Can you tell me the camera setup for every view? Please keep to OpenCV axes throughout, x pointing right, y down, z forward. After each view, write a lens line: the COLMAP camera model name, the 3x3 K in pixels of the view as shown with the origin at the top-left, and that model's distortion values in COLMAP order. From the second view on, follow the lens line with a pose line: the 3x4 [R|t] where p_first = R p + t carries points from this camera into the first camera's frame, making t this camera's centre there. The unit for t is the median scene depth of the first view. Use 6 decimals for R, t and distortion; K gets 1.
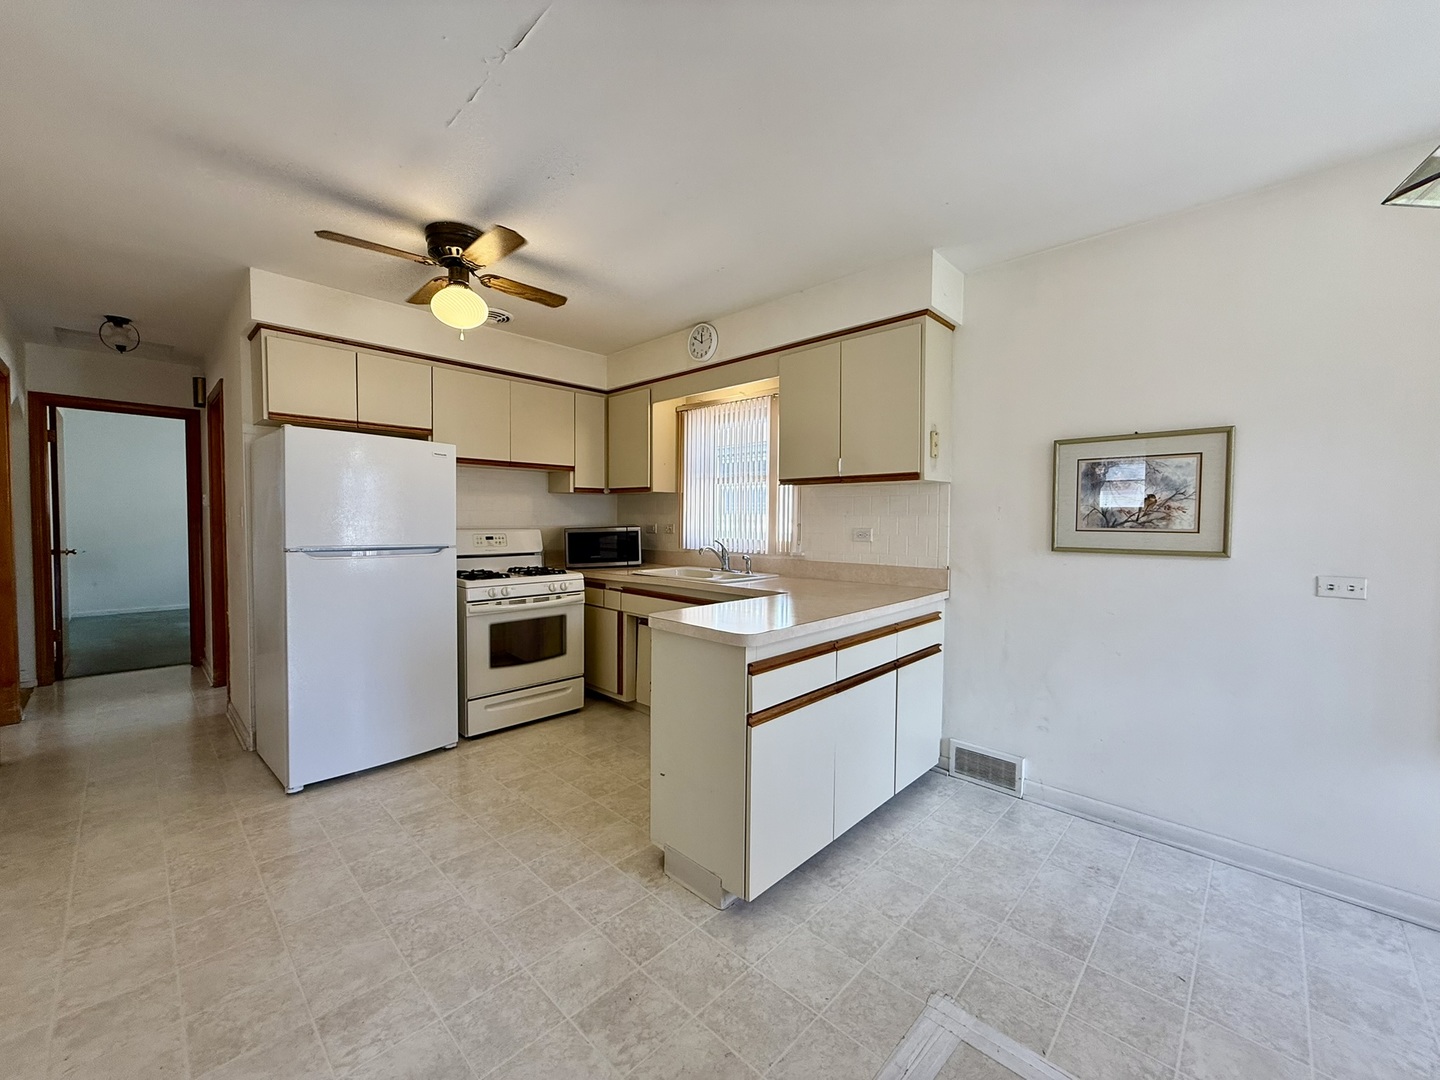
lens RADIAL K [[571.6, 0, 713.6], [0, 571.6, 541.9], [0, 0, 1]] dist [-0.007306, 0.001809]
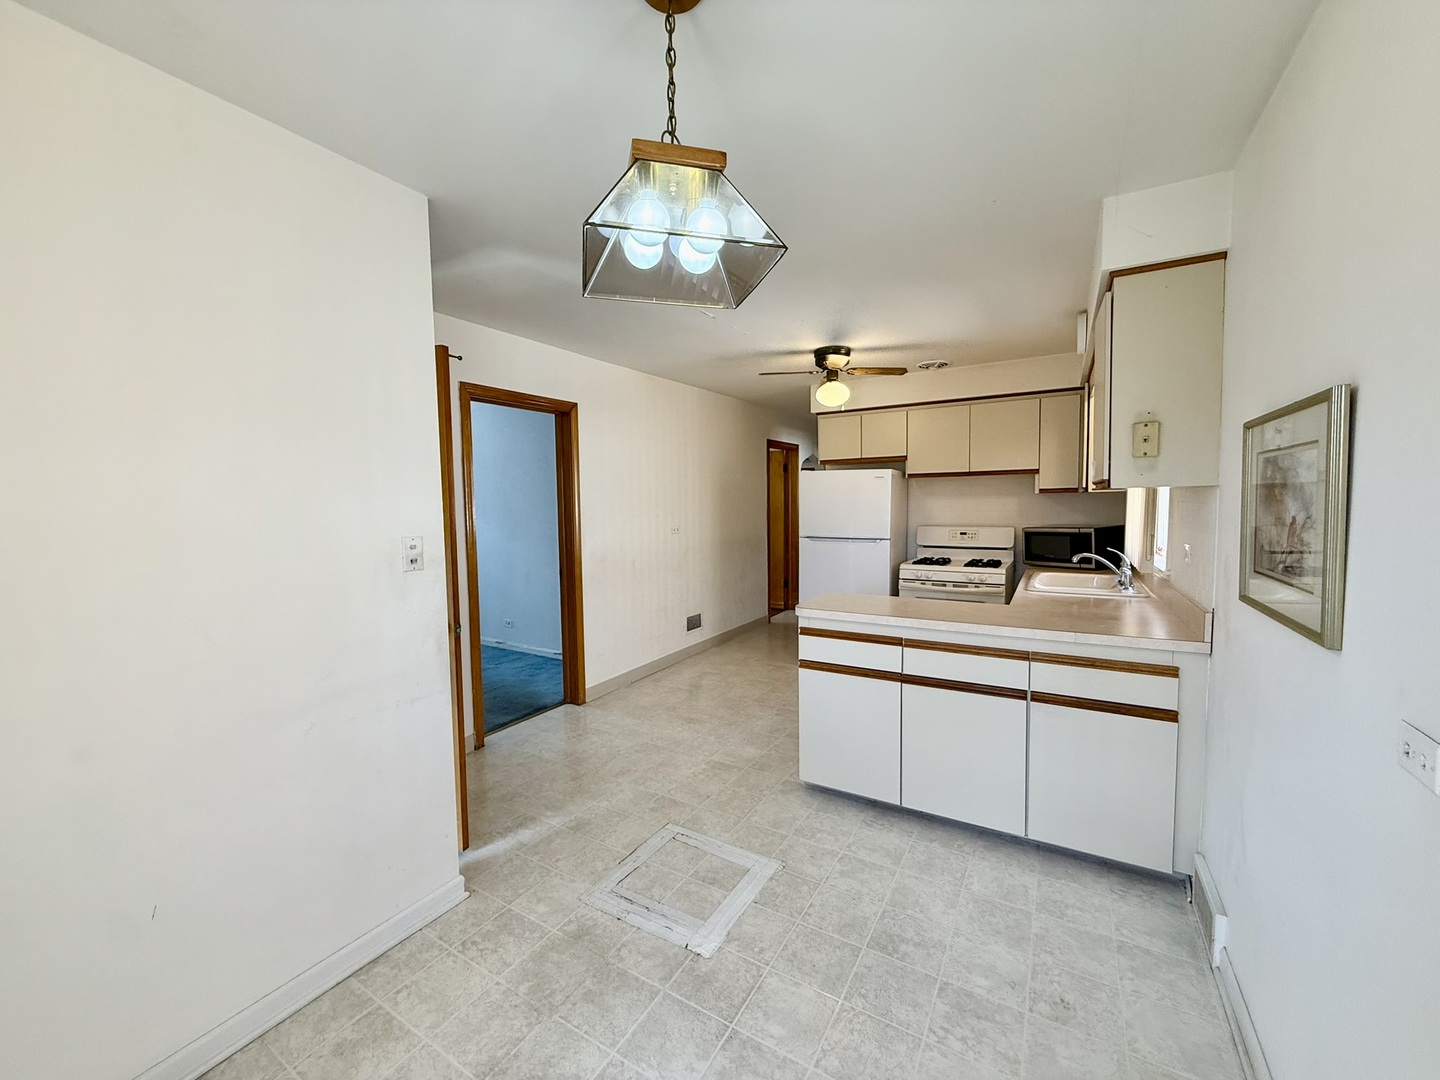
lens RADIAL K [[571.6, 0, 718.4], [0, 571.6, 540.9], [0, 0, 1]] dist [-0.007306, 0.001809]
pose [[0.225523, 0.058160, -0.972500, 0.946354], [-0.023298, 0.998253, 0.054297, -0.062036], [0.973959, 0.010412, 0.226484, 0.268569]]
